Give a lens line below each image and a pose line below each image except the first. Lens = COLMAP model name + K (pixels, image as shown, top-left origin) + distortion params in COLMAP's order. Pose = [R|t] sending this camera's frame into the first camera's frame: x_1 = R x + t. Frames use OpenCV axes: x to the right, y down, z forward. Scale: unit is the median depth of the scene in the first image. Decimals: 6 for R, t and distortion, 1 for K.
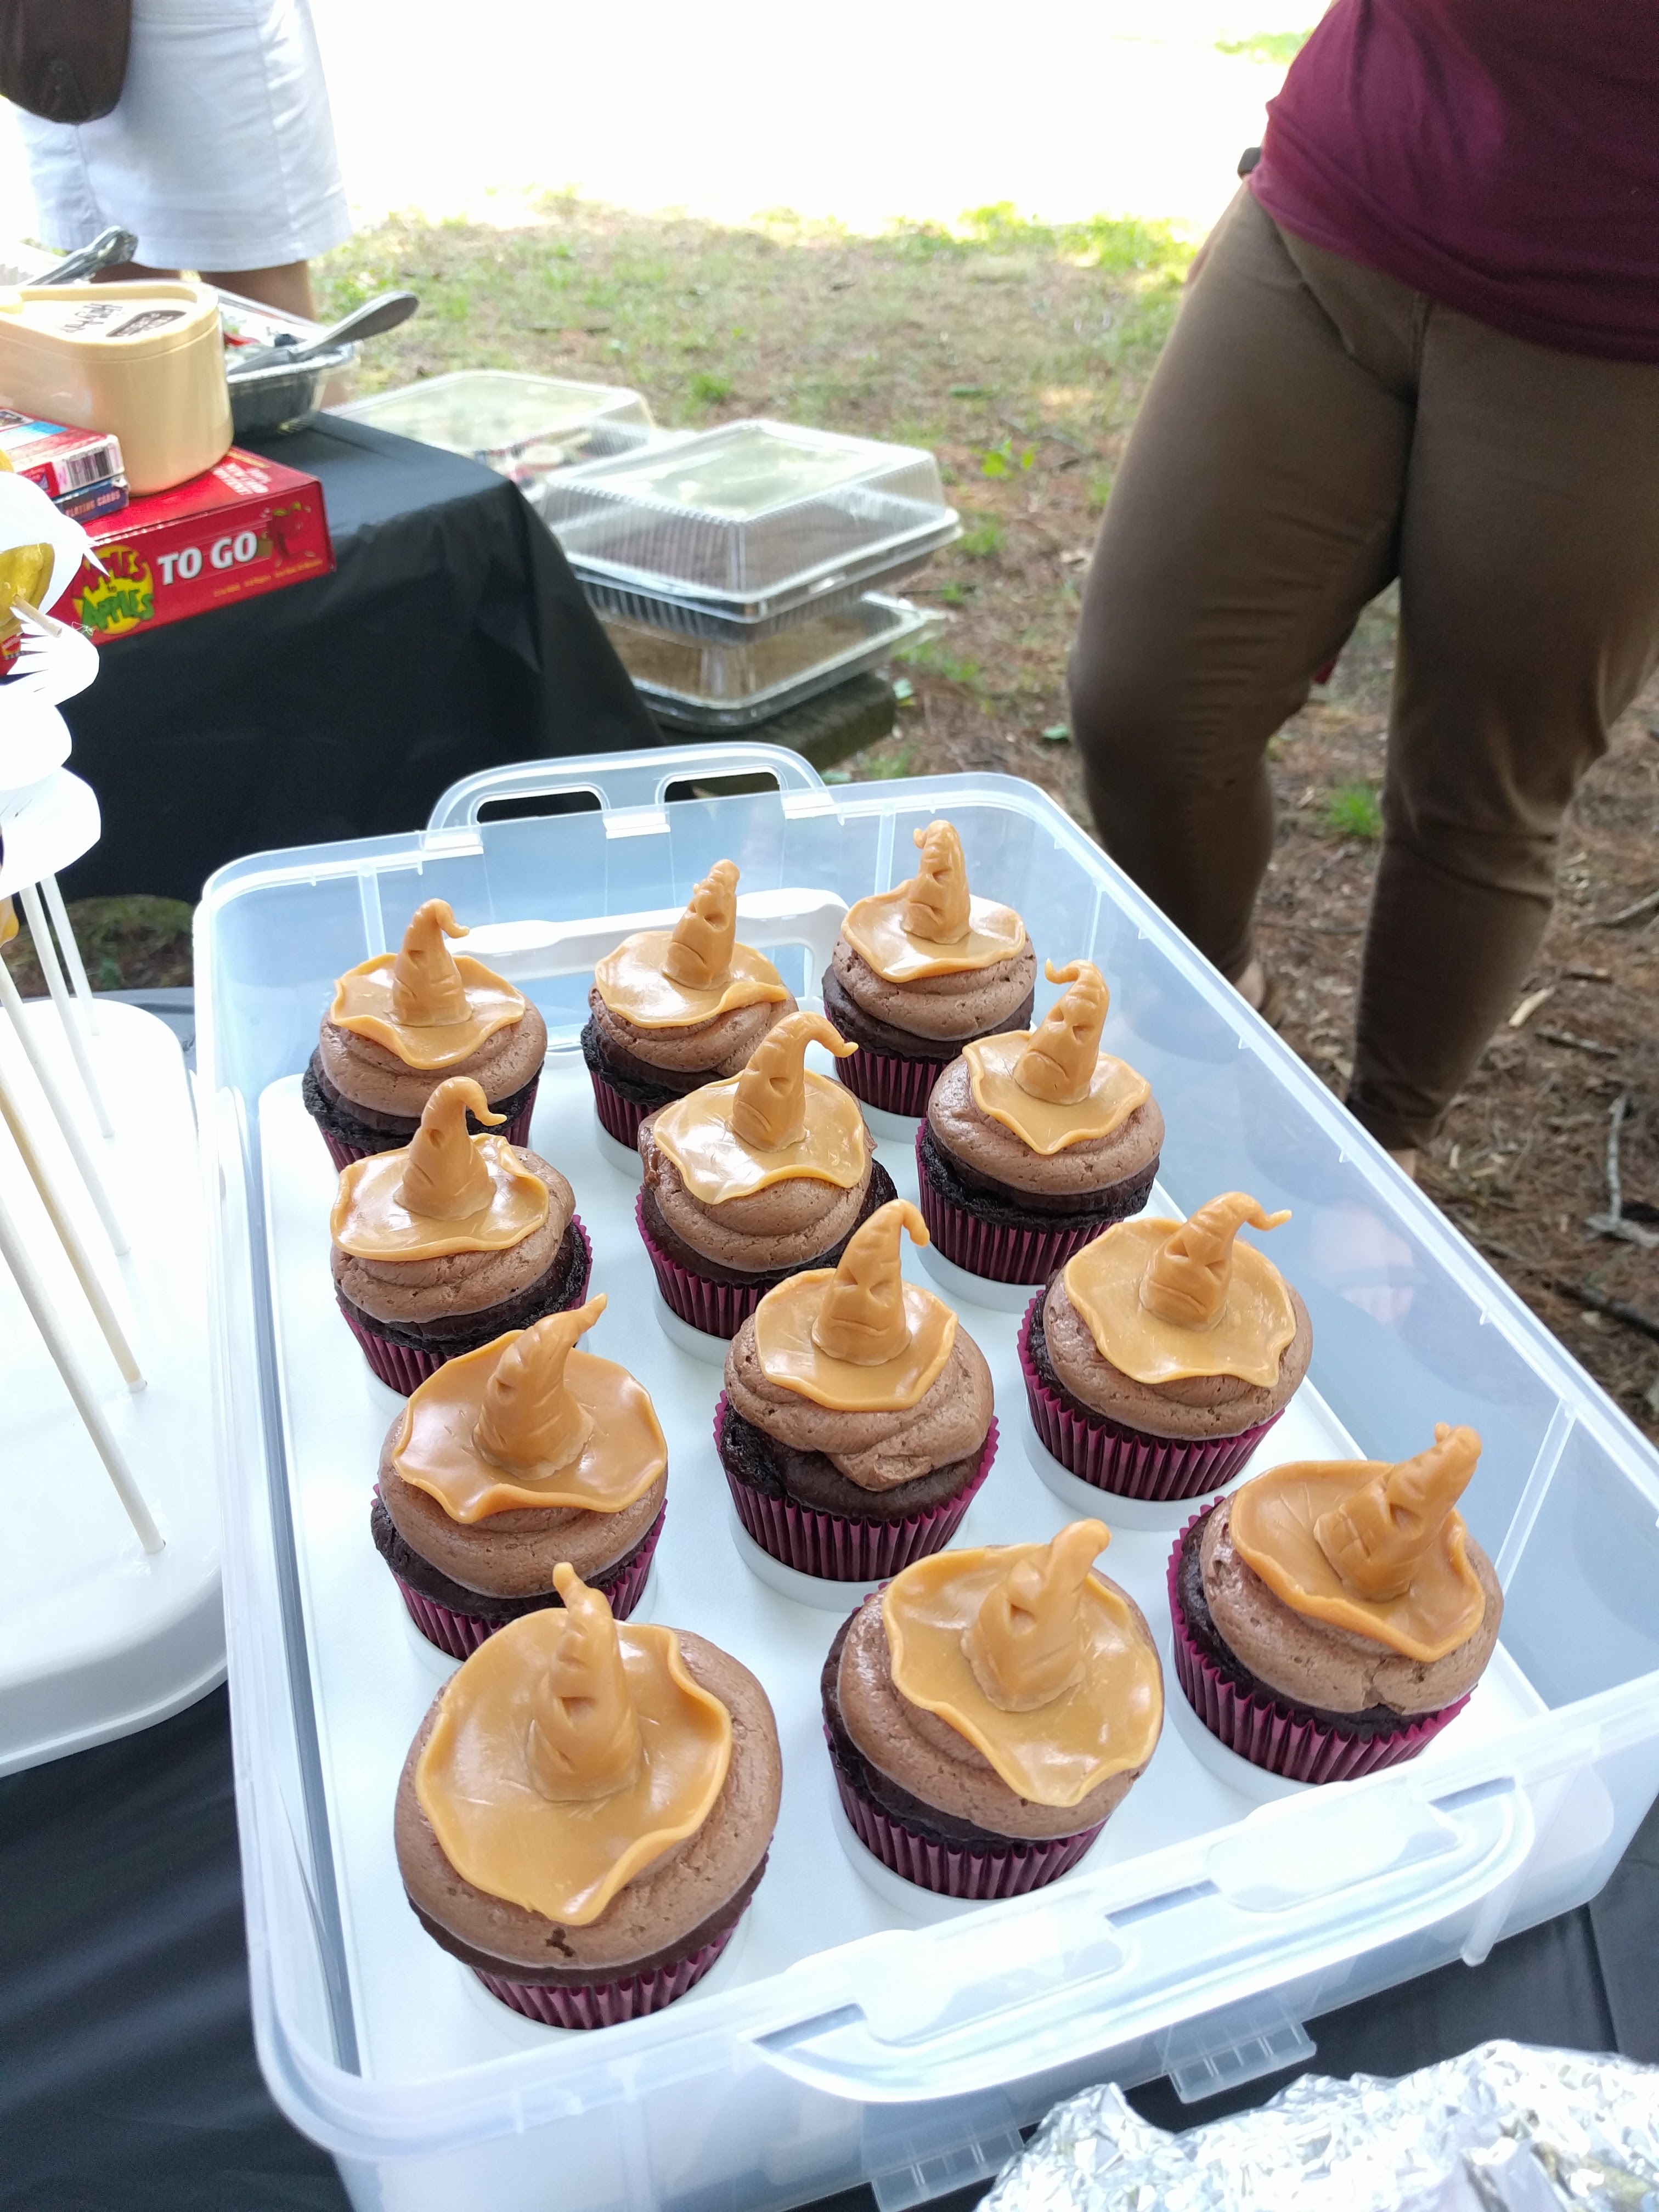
lens RADIAL K [[1672.9, 0, 808.8], [0, 1672.9, 1119.3], [0, 0, 1]] dist [0.008798, 0.027772]
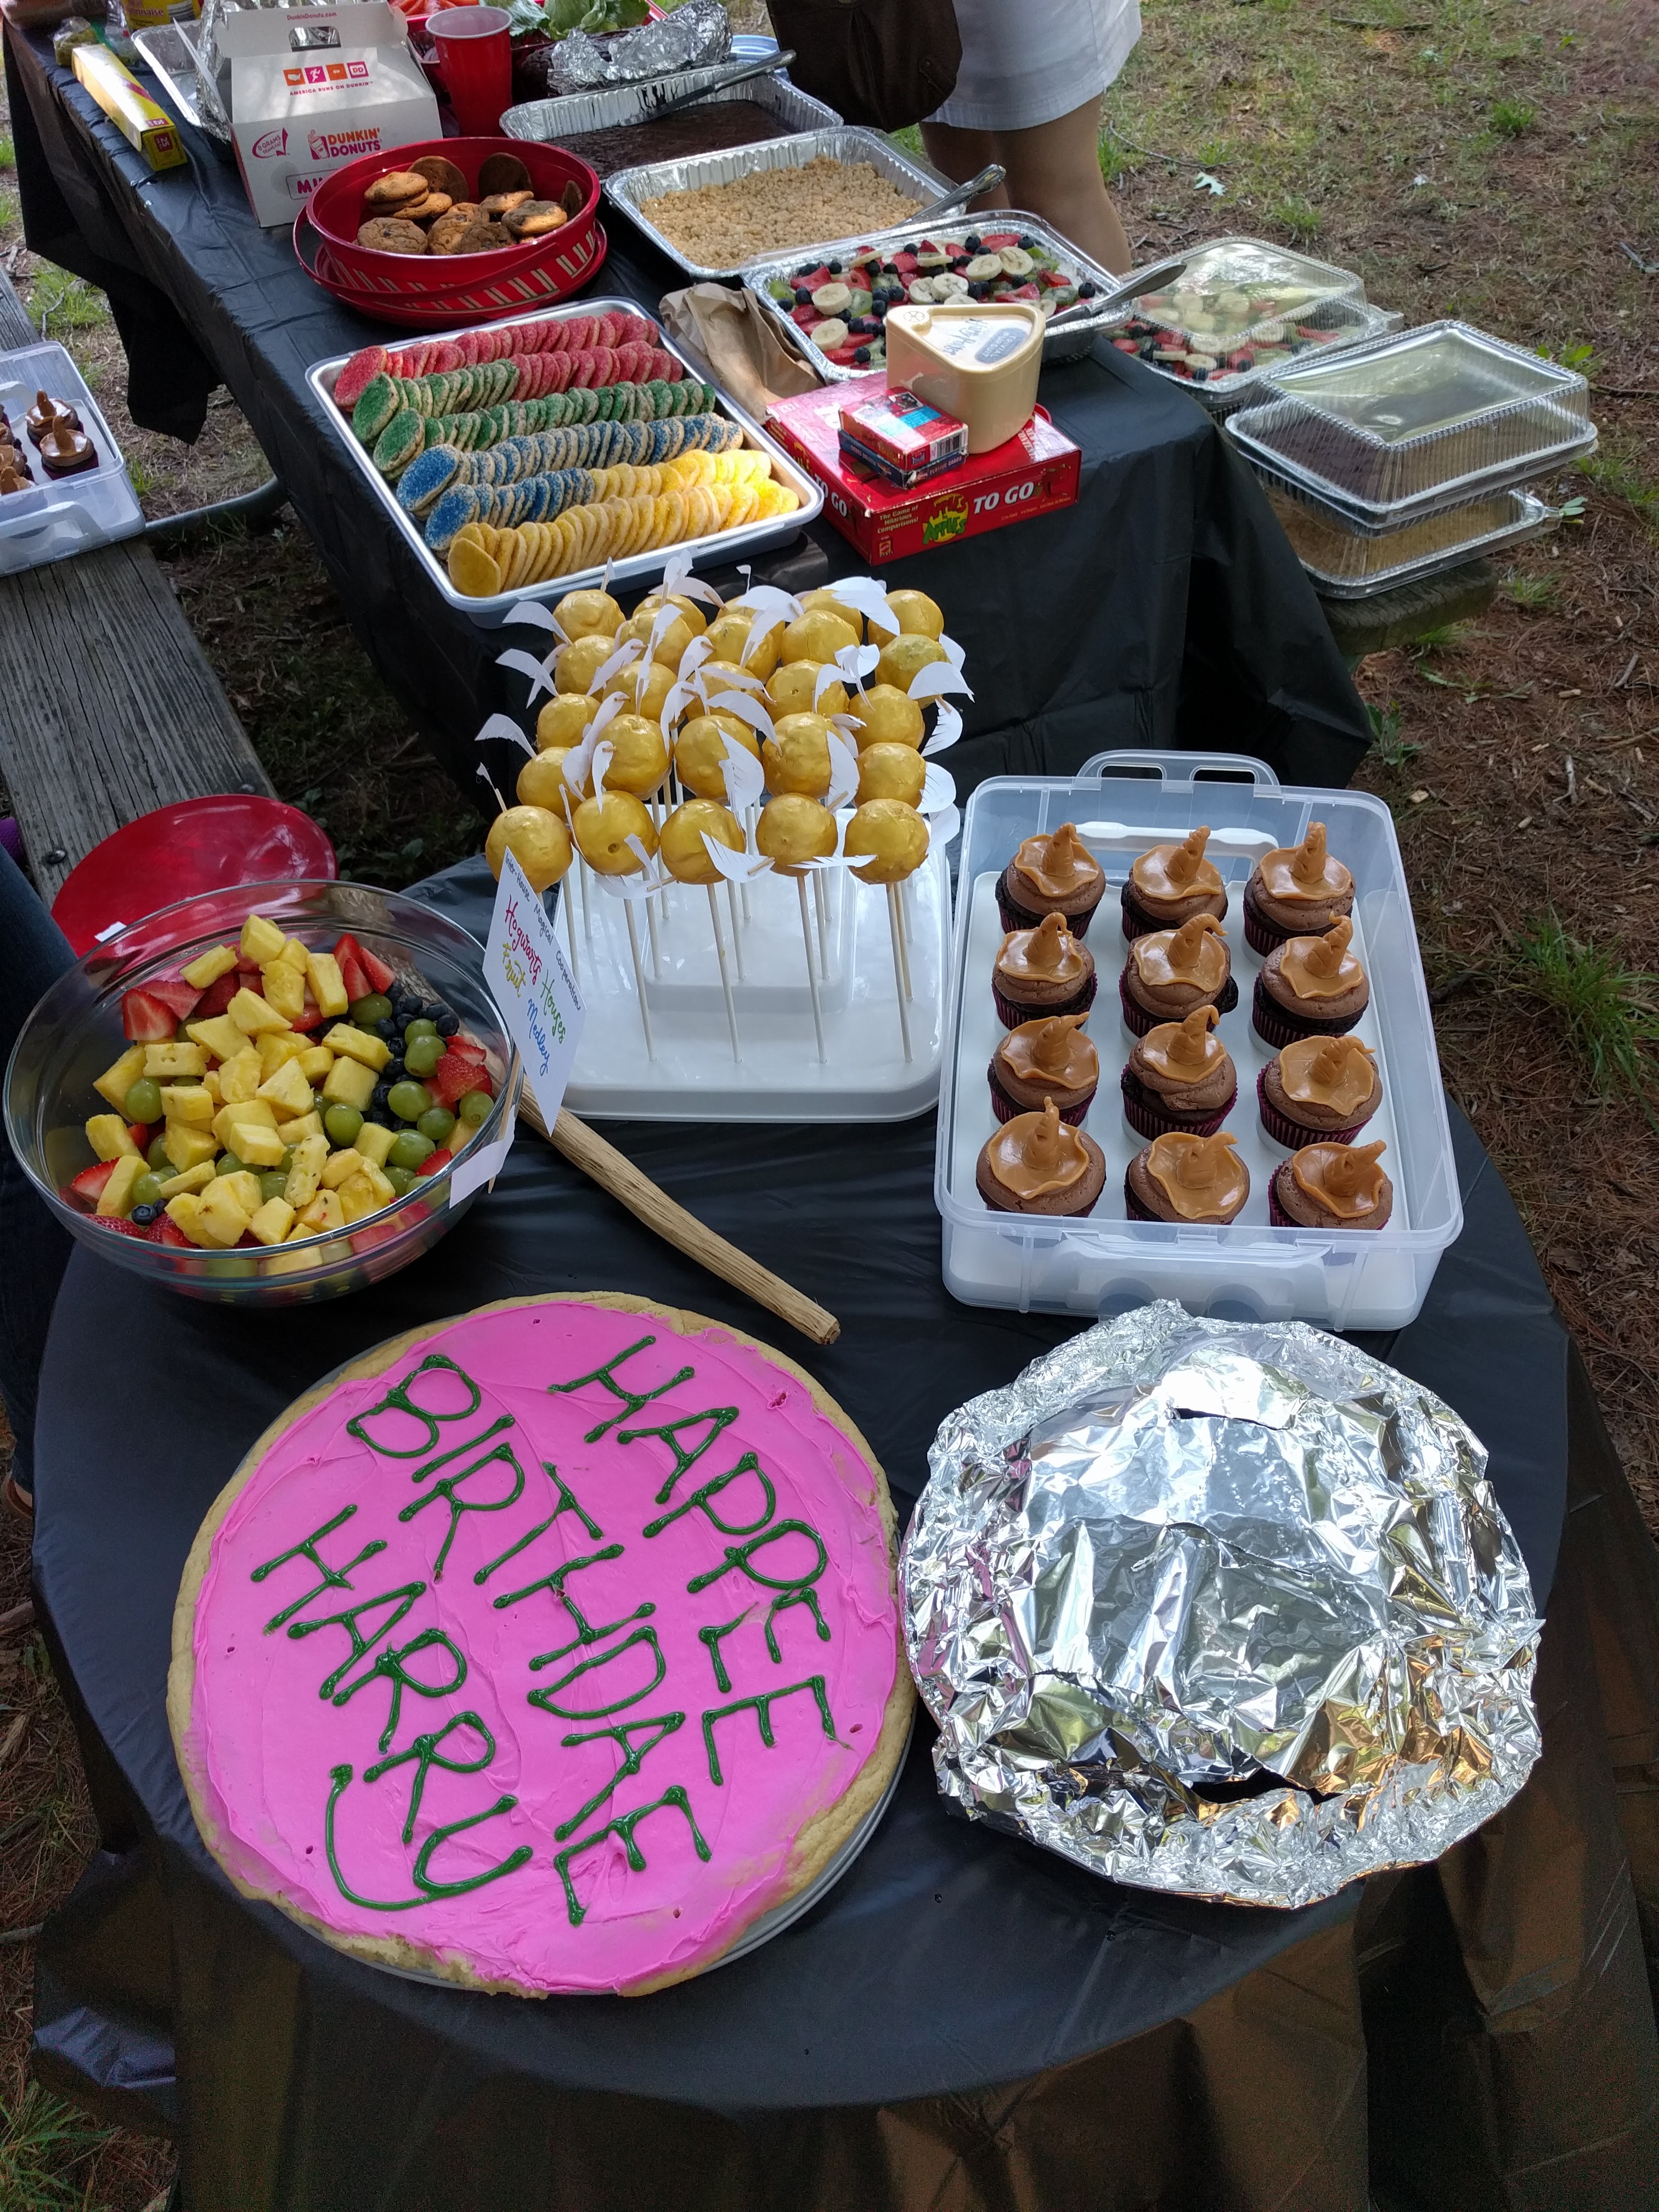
lens RADIAL K [[1672.9, 0, 814.2], [0, 1672.9, 1108.9], [0, 0, 1]] dist [0.008798, 0.027772]
pose [[0.912423, 0.269970, -0.307571, 0.262517], [-0.204501, 0.951763, 0.228750, -0.207998], [0.354490, -0.145818, 0.923620, -1.272873]]
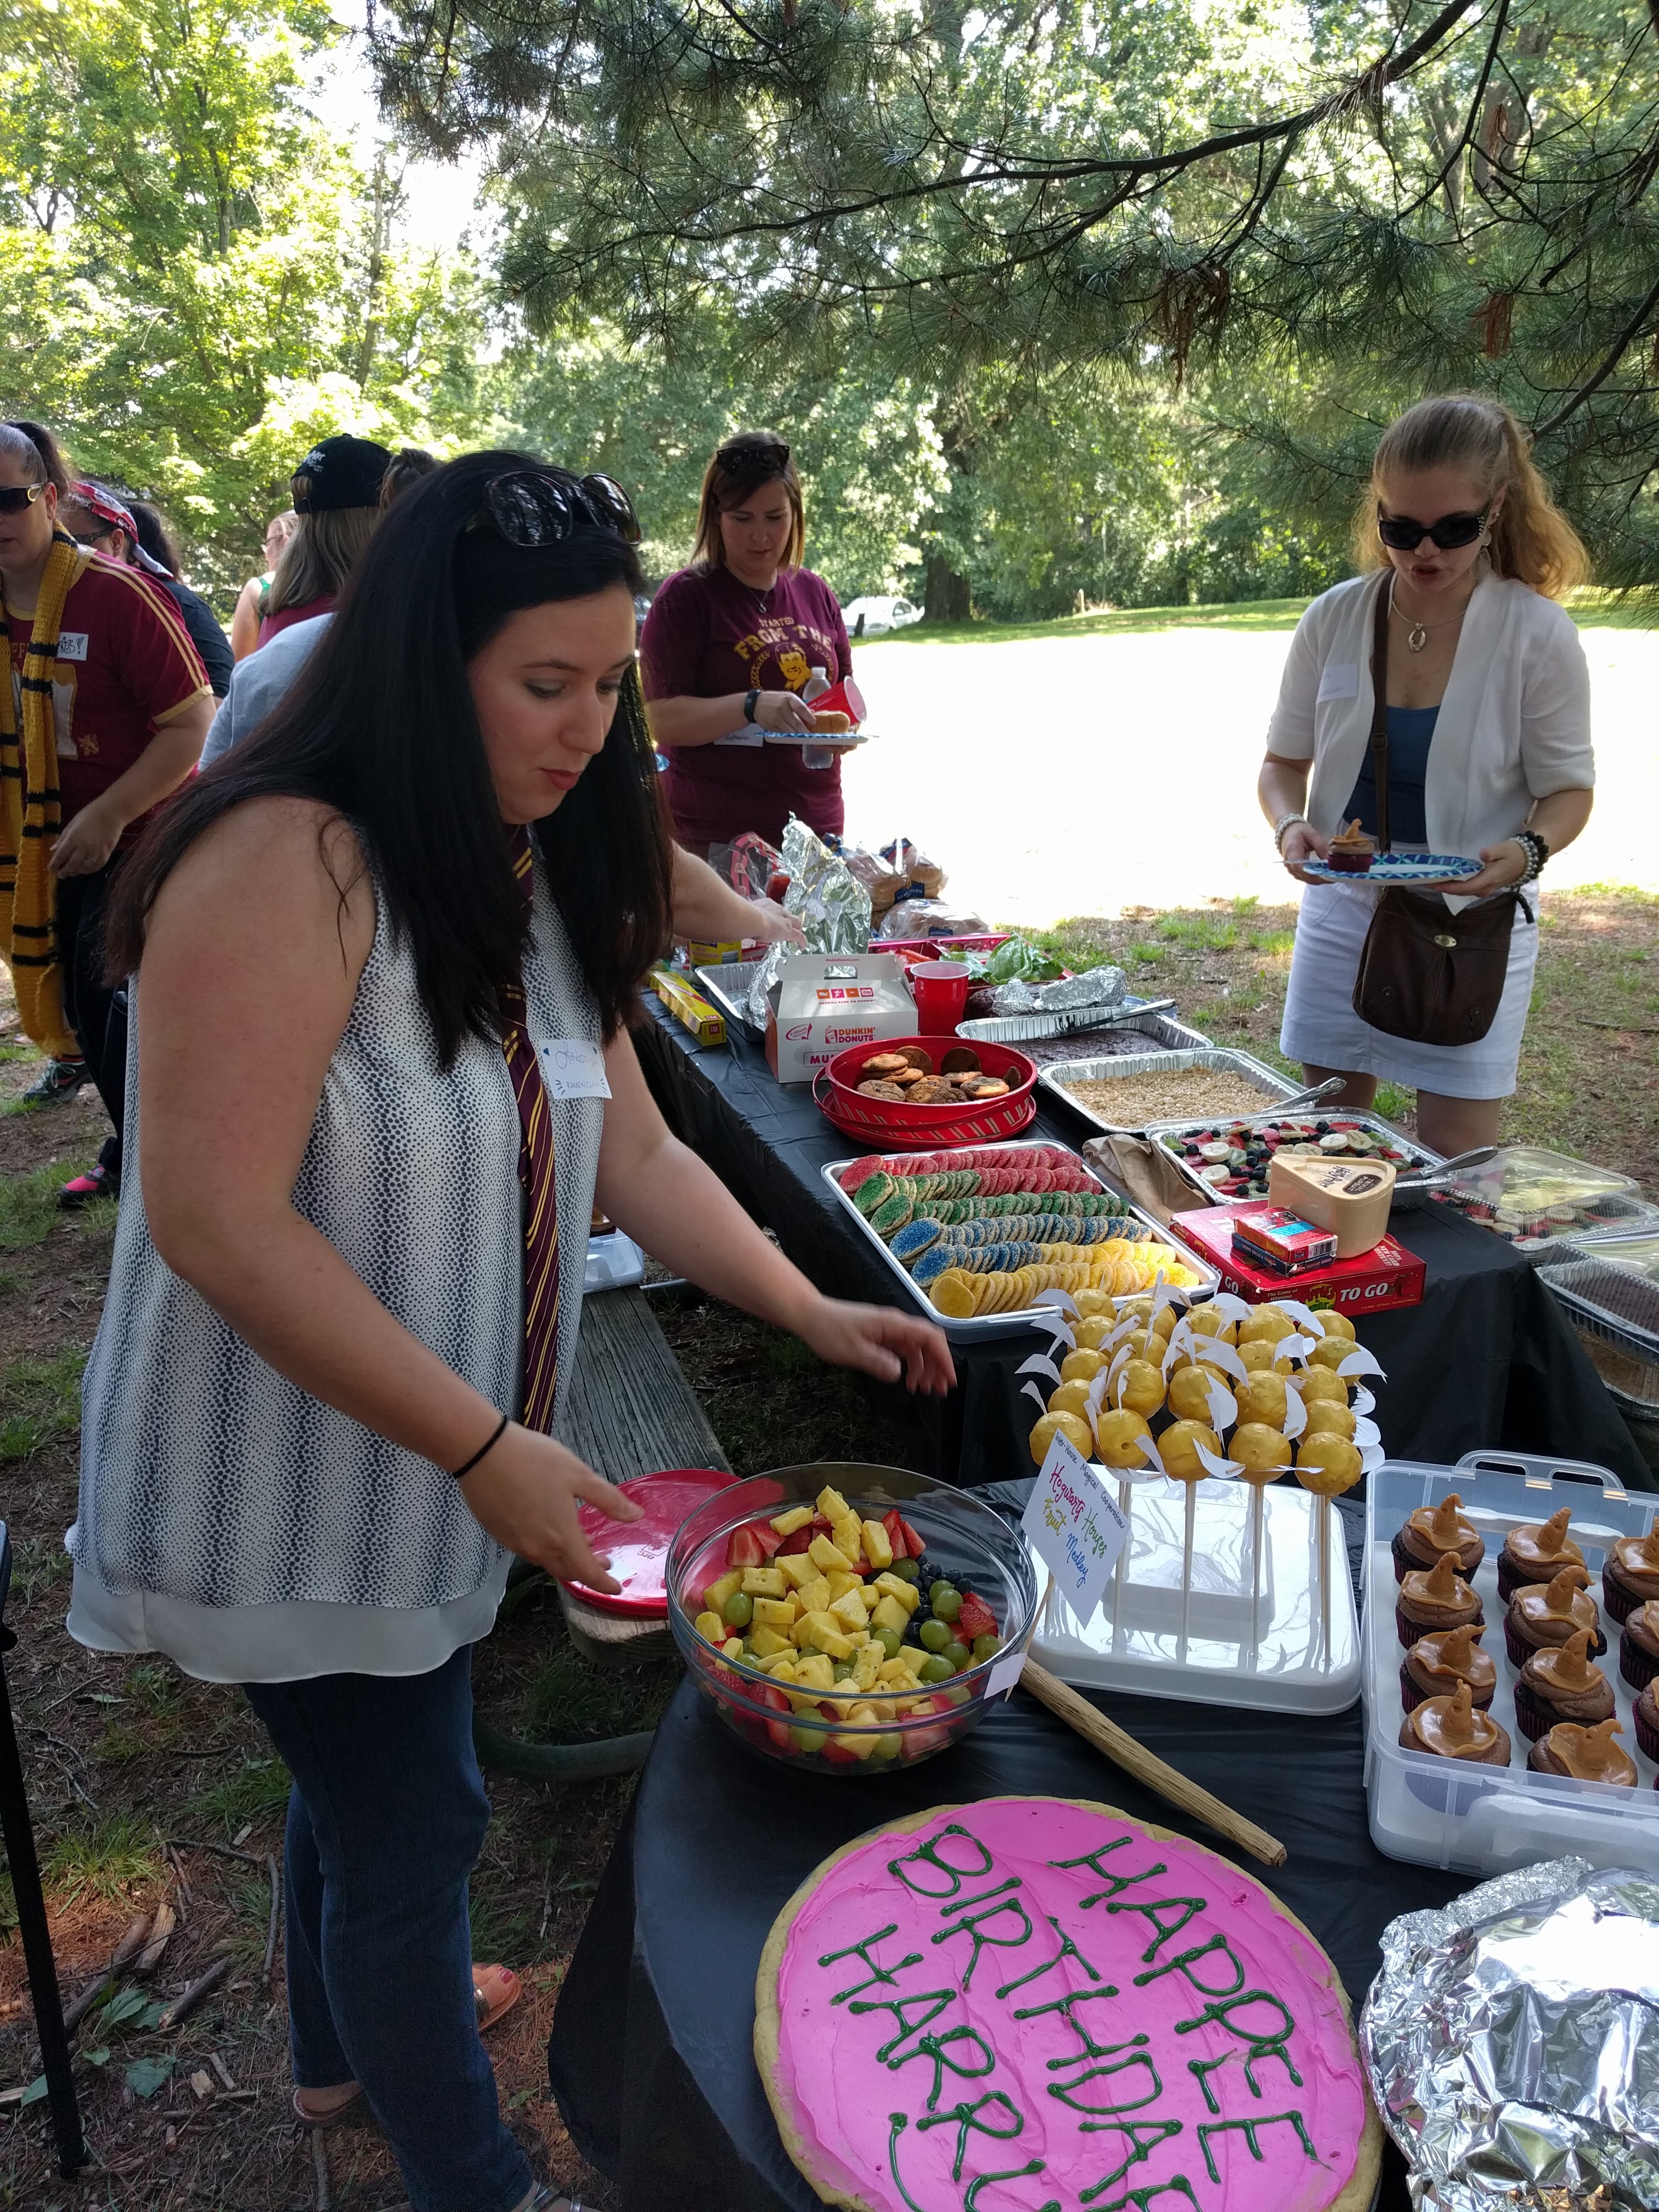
lens RADIAL K [[1672.9, 0, 826.0], [0, 1672.9, 1129.2], [0, 0, 1]] dist [0.008798, 0.027772]
pose [[0.830094, 0.158380, -0.534659, 0.326344], [-0.310995, 0.927341, -0.208139, 0.227555], [0.462846, 0.339051, 0.819035, -2.099161]]
